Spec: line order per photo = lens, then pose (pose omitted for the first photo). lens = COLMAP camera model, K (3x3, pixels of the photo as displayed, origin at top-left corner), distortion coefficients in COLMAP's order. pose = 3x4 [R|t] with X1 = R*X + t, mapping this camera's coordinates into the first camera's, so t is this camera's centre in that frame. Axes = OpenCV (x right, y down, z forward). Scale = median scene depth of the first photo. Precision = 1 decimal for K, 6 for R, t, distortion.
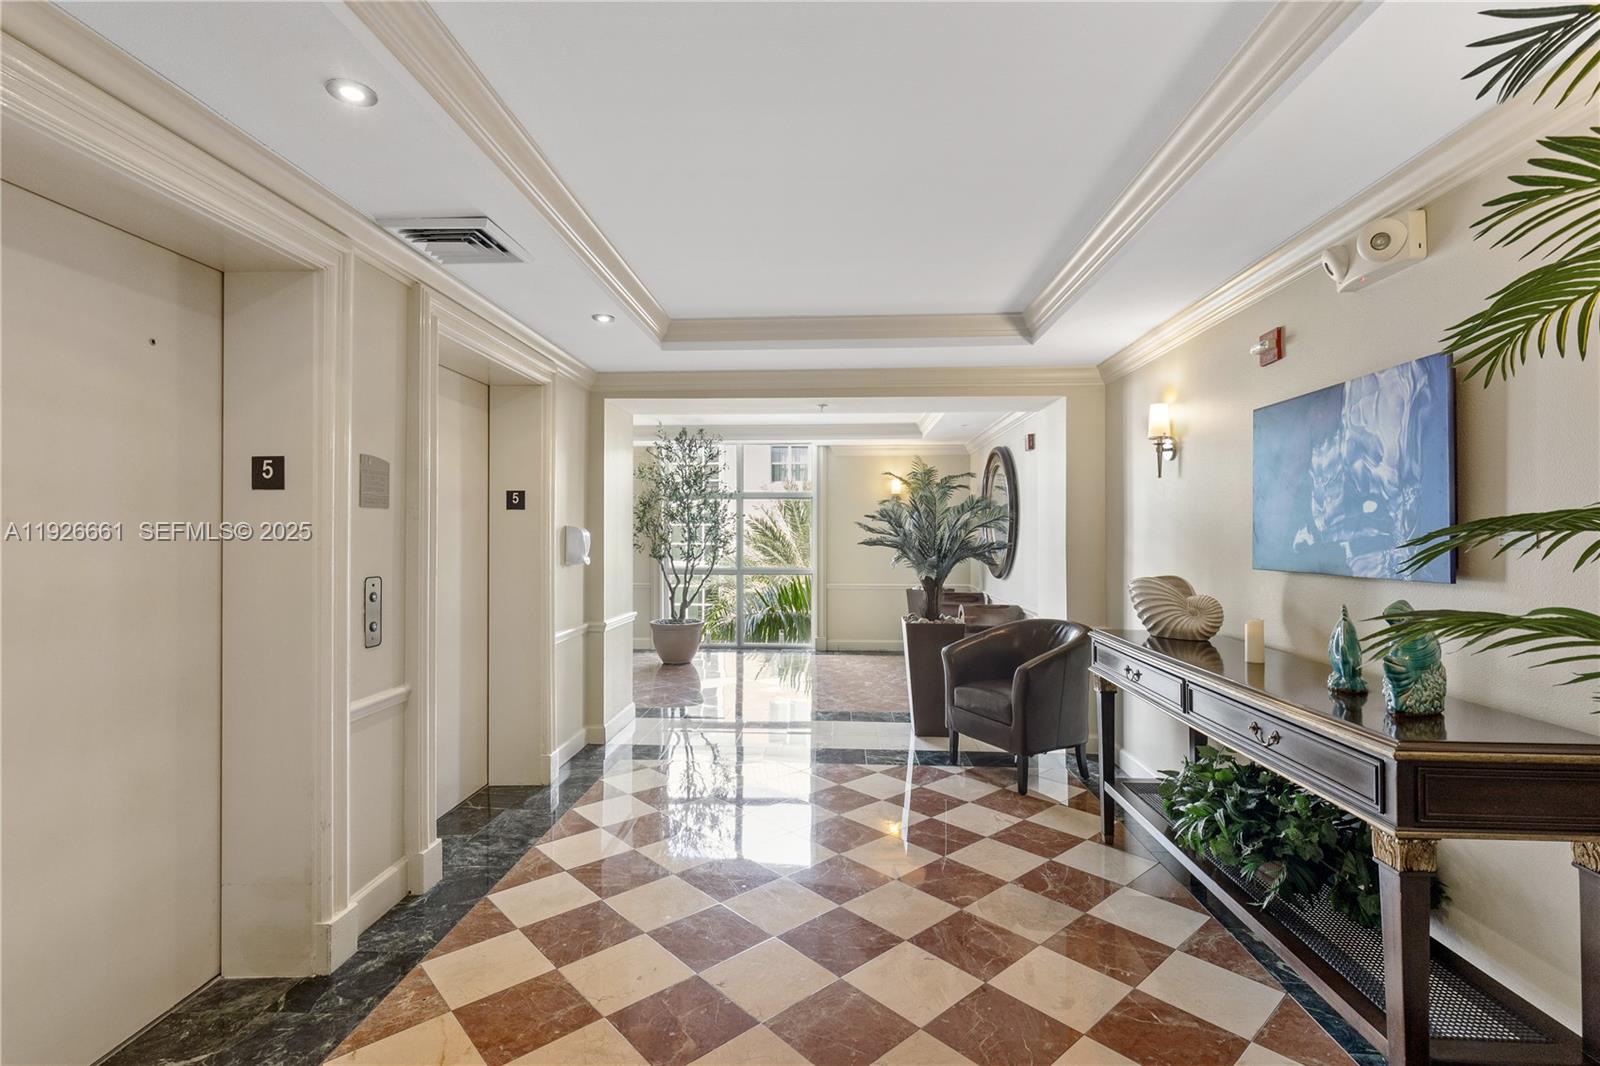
lens RADIAL K [[756.4, 0, 811.6], [0, 756.4, 530.4], [0, 0, 1]] dist [-0.000056, 0.000707]
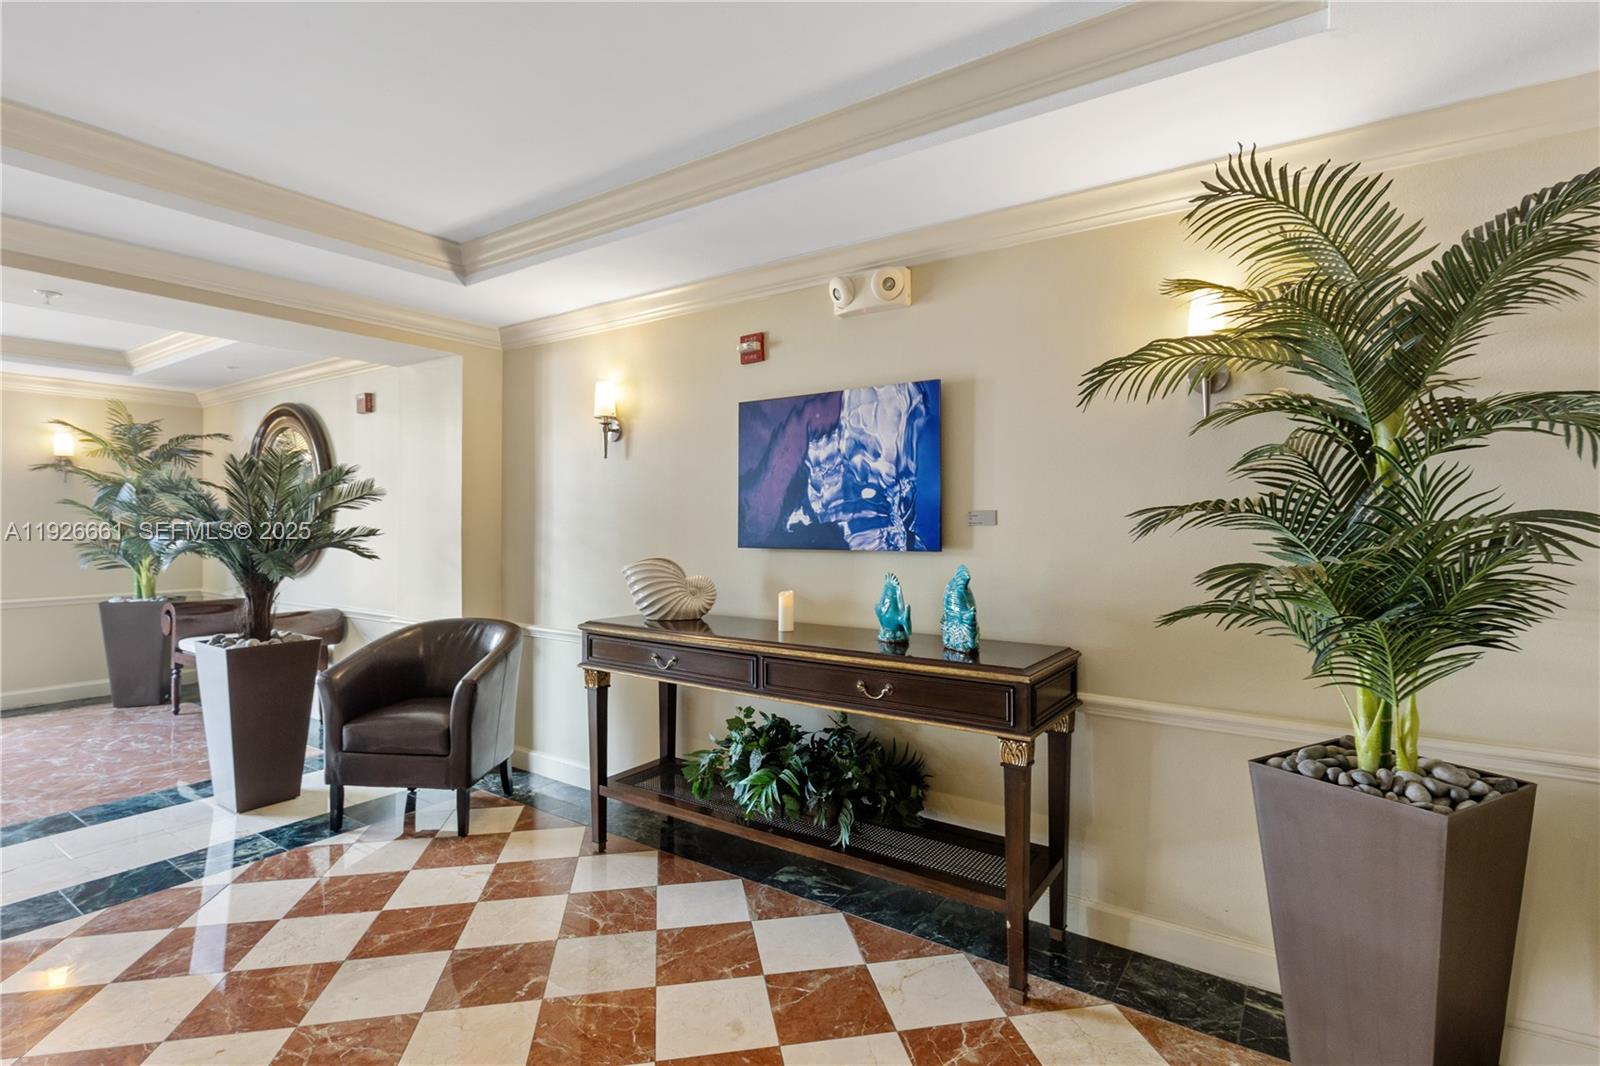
lens RADIAL K [[756.4, 0, 803.5], [0, 756.4, 519.9], [0, 0, 1]] dist [-0.000056, 0.000707]
pose [[0.514282, 0.000869, 0.857621, -0.341973], [-0.003393, 0.999994, 0.001022, 0.010016], [-0.857614, -0.003435, 0.514282, 0.395649]]
